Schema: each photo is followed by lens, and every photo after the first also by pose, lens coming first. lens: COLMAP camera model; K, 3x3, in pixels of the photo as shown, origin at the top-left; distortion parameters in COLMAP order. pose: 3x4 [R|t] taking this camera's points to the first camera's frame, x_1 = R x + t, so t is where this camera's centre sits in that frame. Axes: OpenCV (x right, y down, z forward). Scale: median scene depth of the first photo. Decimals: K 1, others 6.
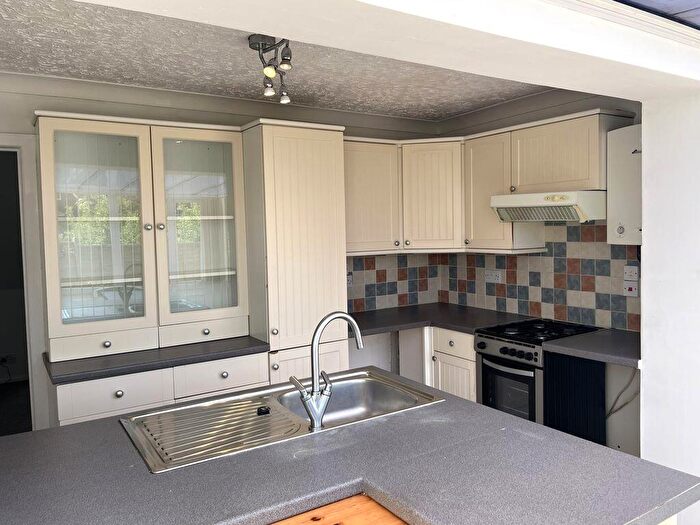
lens RADIAL K [[542.9, 0, 349.9], [0, 542.9, 259.0], [0, 0, 1]] dist [-0.003128, -0.000422]
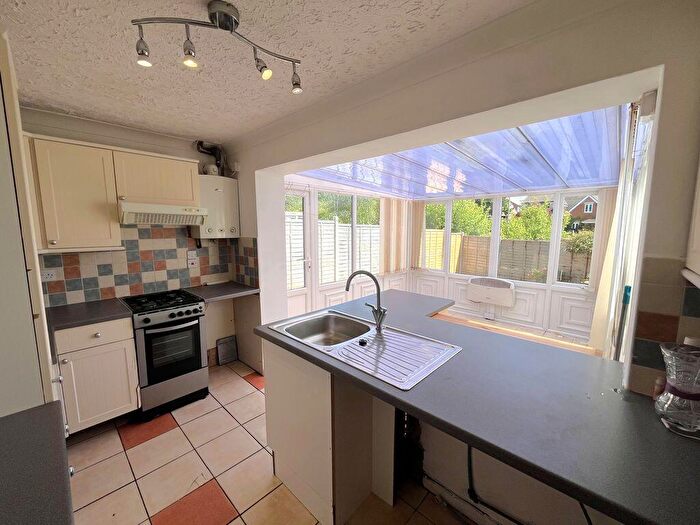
lens RADIAL K [[283.1, 0, 350.5], [0, 283.1, 264.9], [0, 0, 1]] dist [-0.000019, 0.000057]
pose [[-0.245987, -0.101070, 0.963989, -0.473128], [0.064910, 0.990598, 0.120423, -0.018378], [-0.967097, 0.092195, -0.237114, 0.641572]]
